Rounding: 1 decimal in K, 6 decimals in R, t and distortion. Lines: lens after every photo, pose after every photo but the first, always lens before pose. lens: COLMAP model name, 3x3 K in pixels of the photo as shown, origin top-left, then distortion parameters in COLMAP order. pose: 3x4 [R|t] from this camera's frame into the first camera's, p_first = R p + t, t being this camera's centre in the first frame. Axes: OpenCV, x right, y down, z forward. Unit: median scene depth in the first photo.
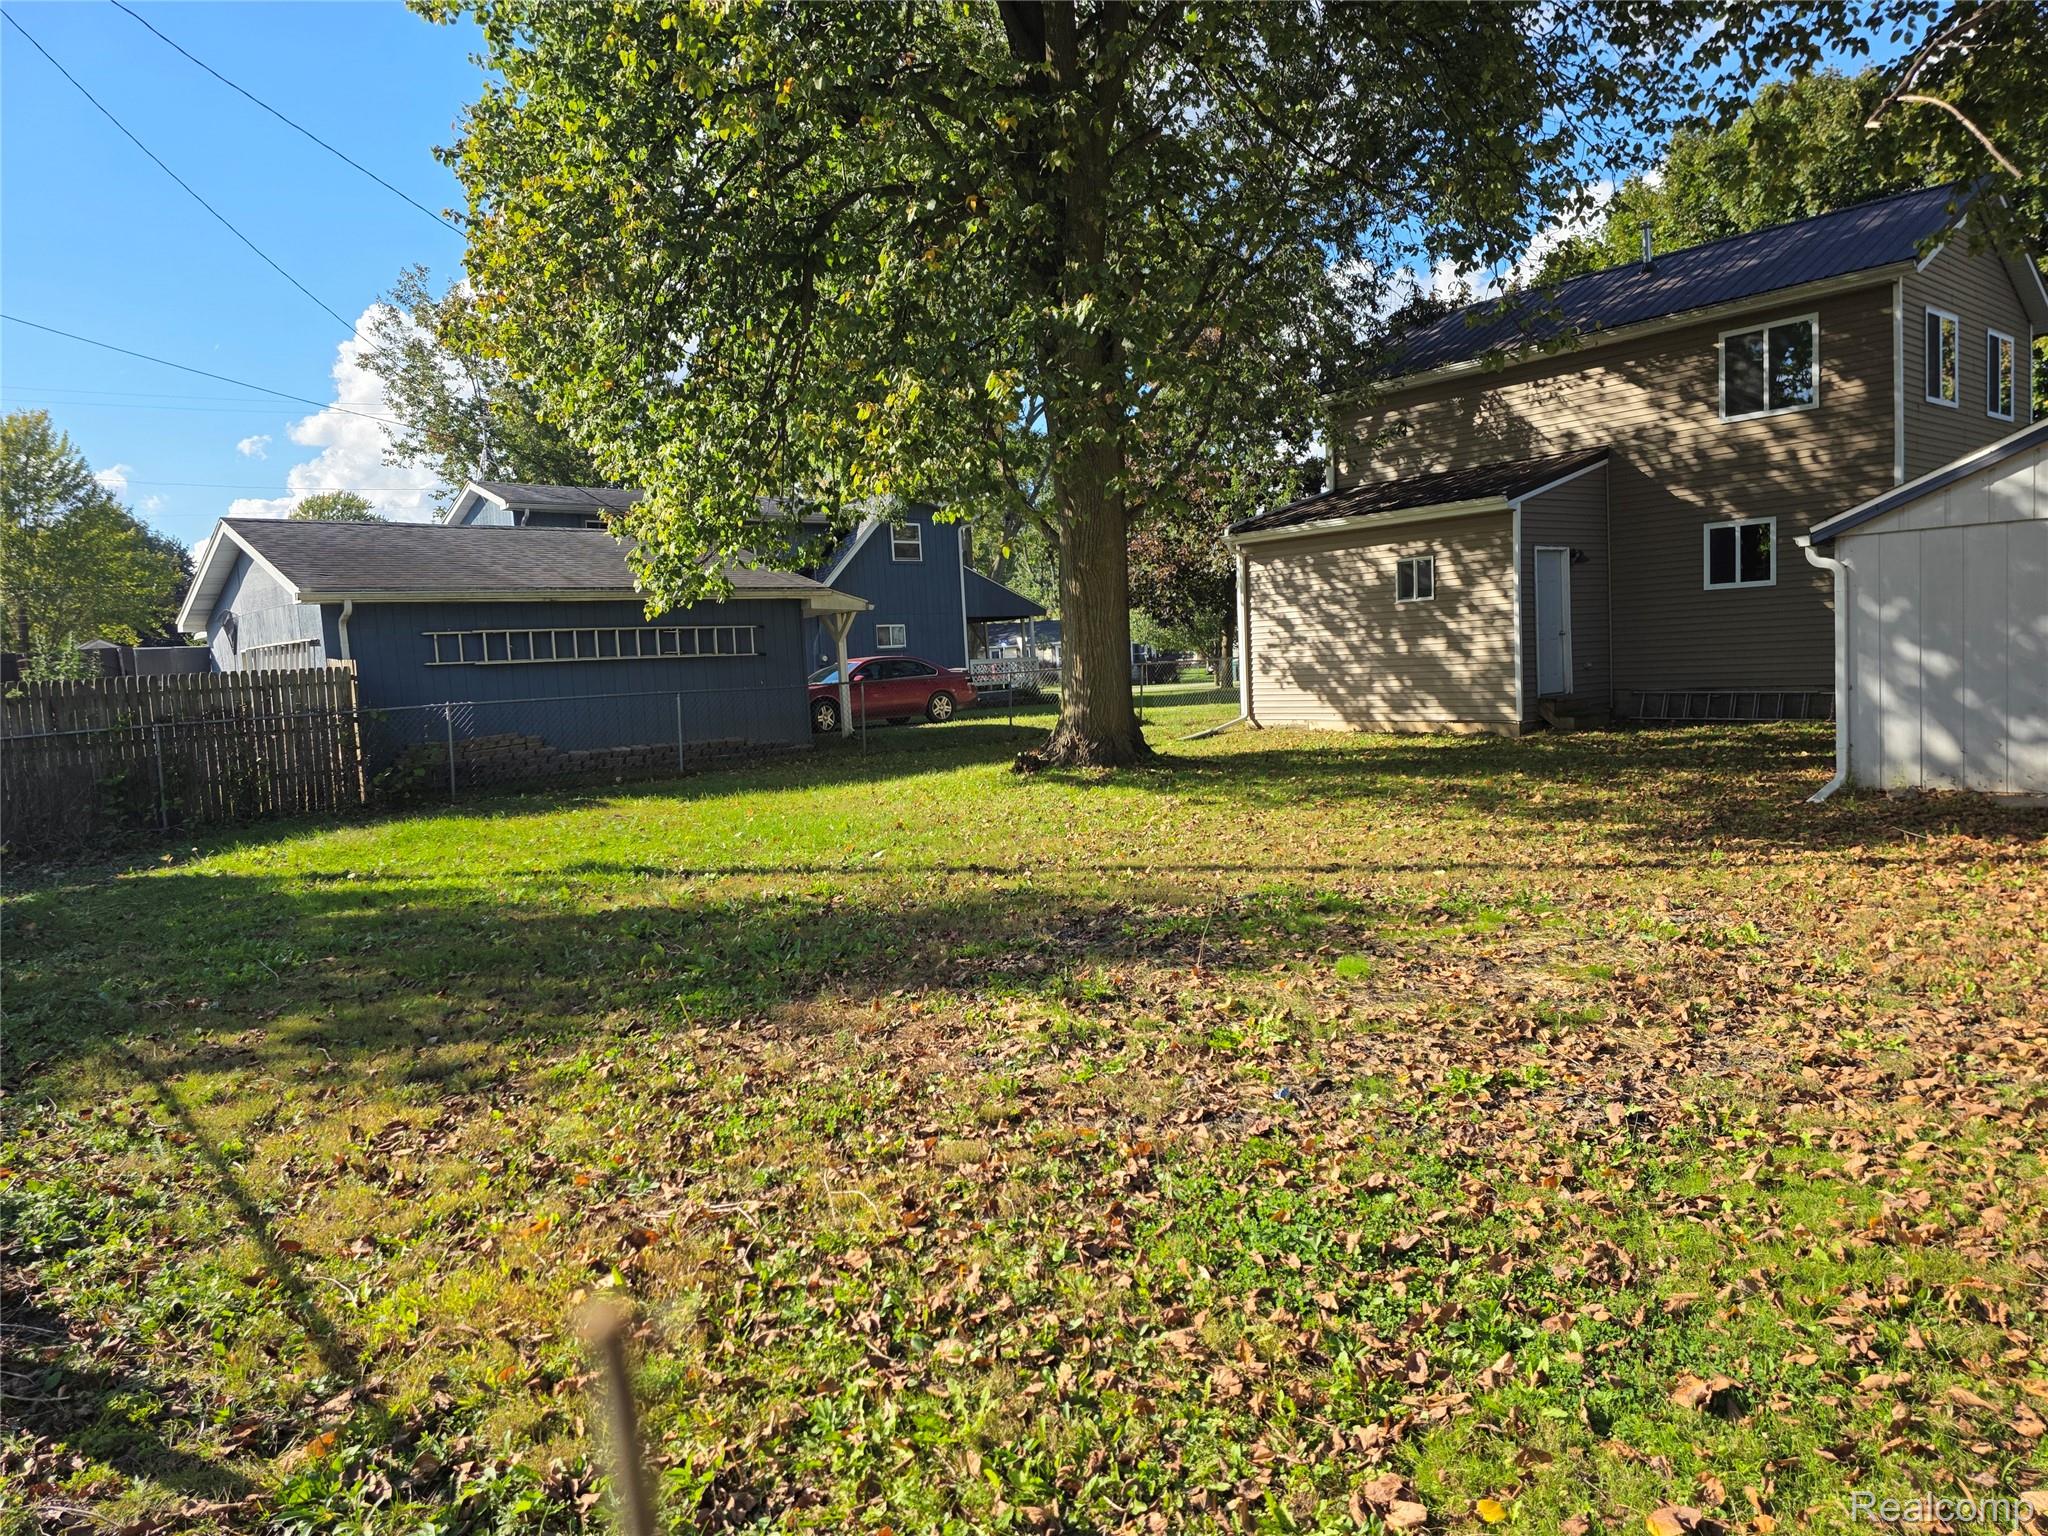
lens RADIAL K [[1378.1, 0, 1024.0], [0, 1378.1, 768.0], [0, 0, 1]] dist [0.050213, -0.001608]
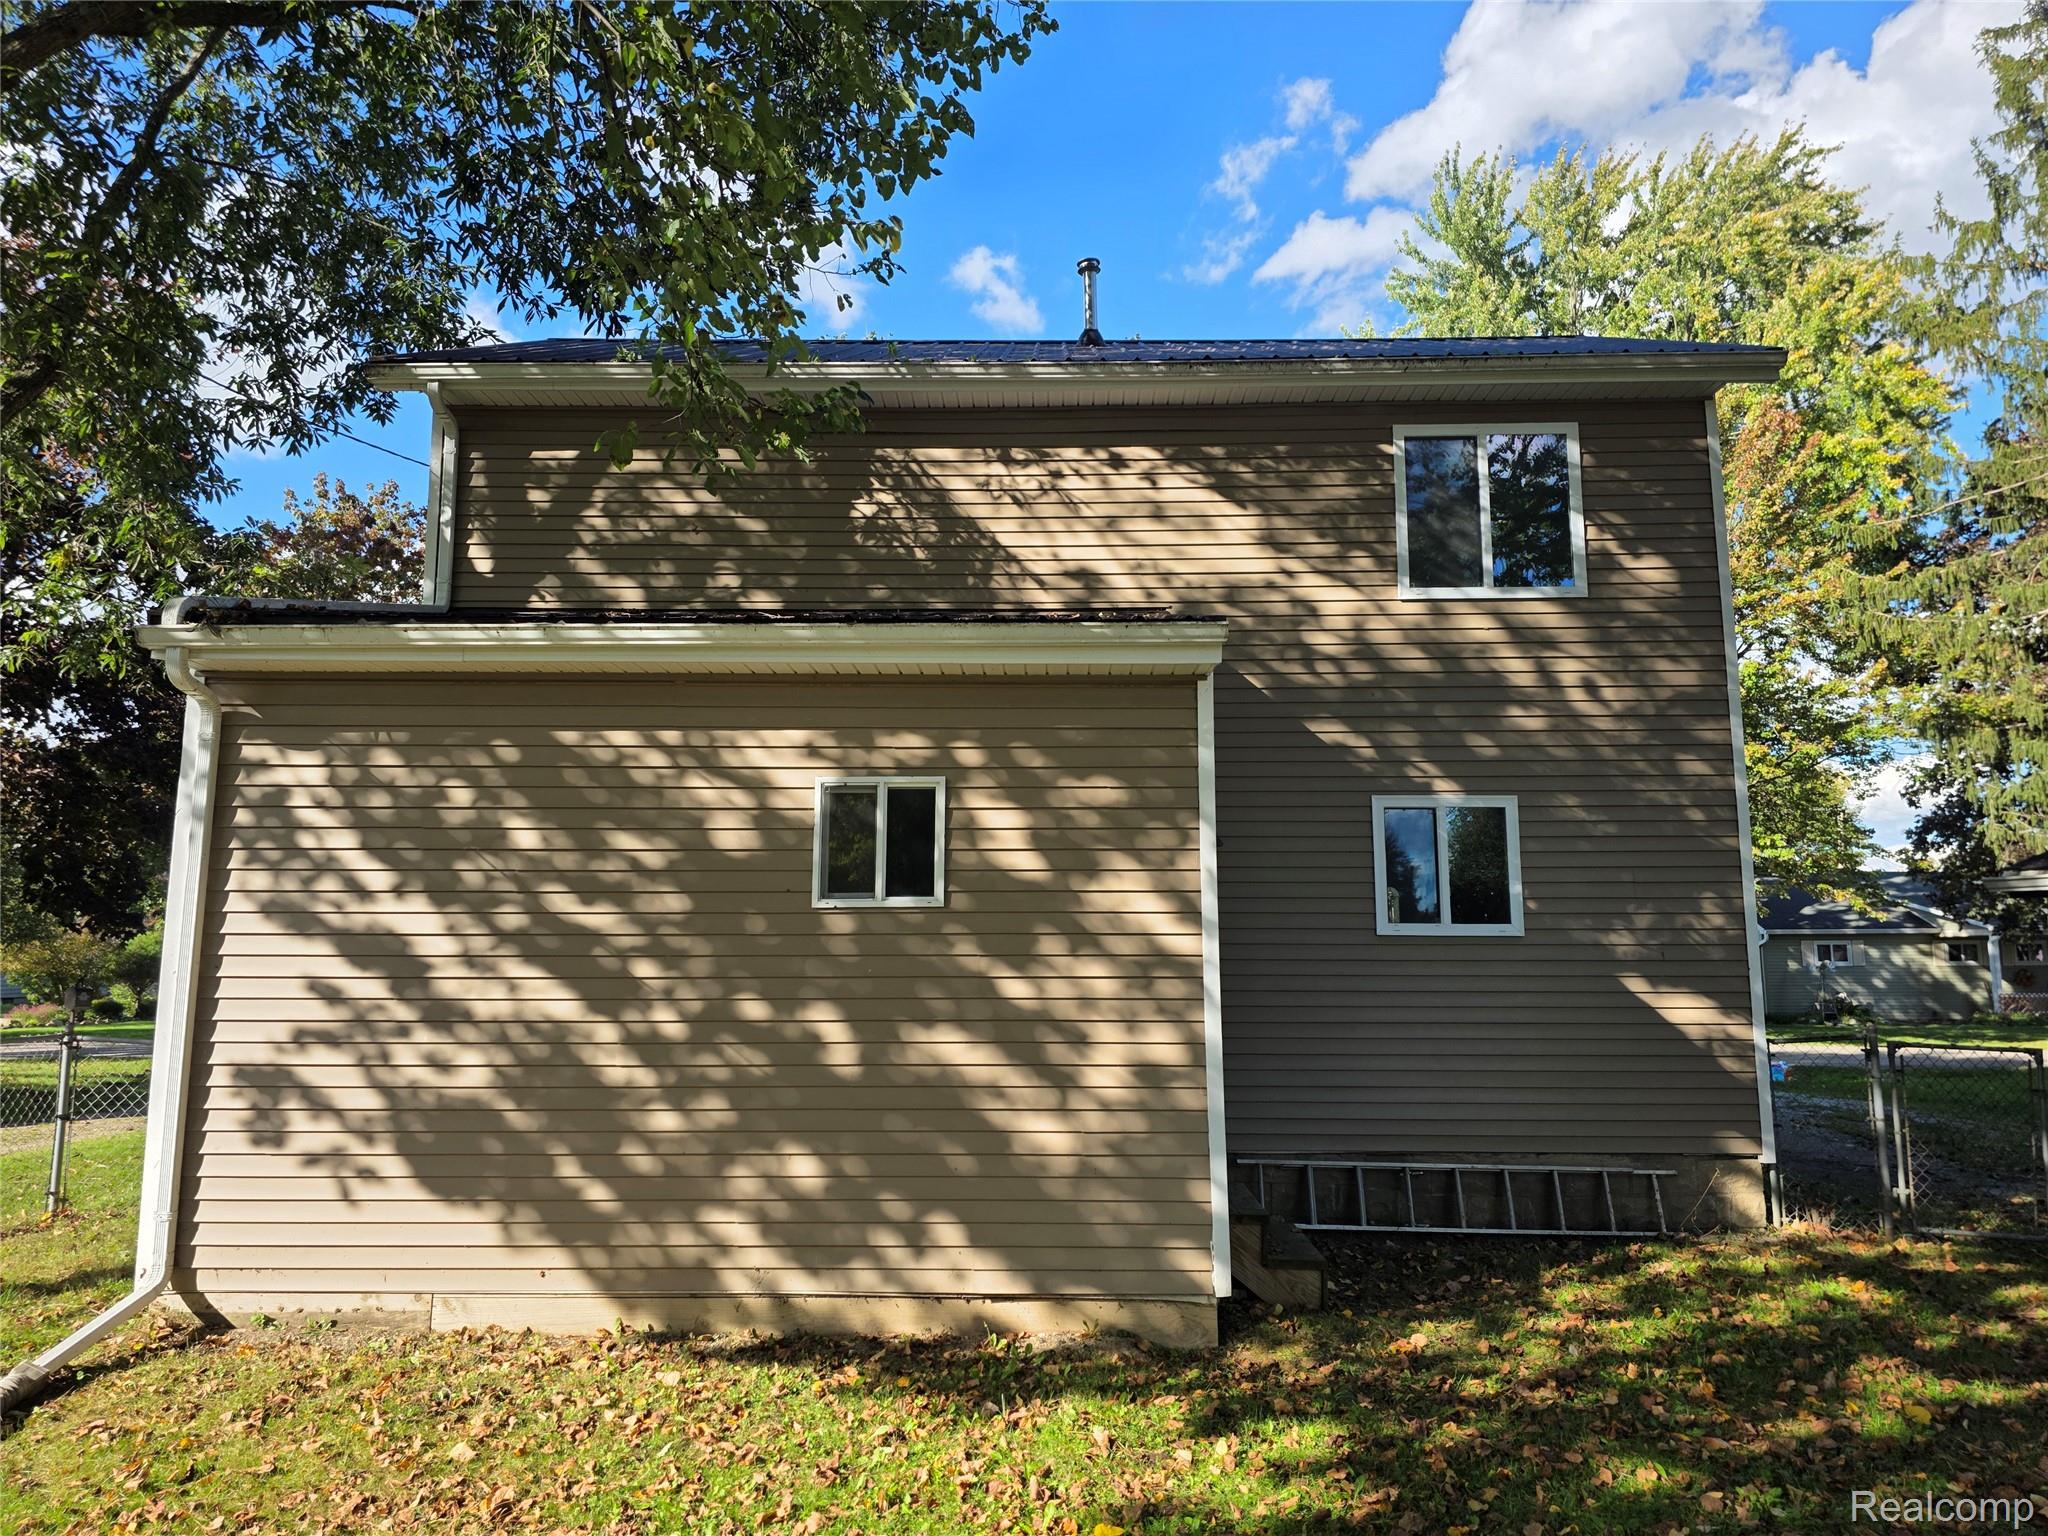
lens RADIAL K [[1378.1, 0, 1024.0], [0, 1378.1, 768.0], [0, 0, 1]] dist [0.050213, -0.001608]
pose [[0.664062, 0.153249, 0.731804, 0.060970], [0.029450, 0.972648, -0.230409, -0.077165], [-0.747097, 0.174558, 0.641385, 0.764609]]
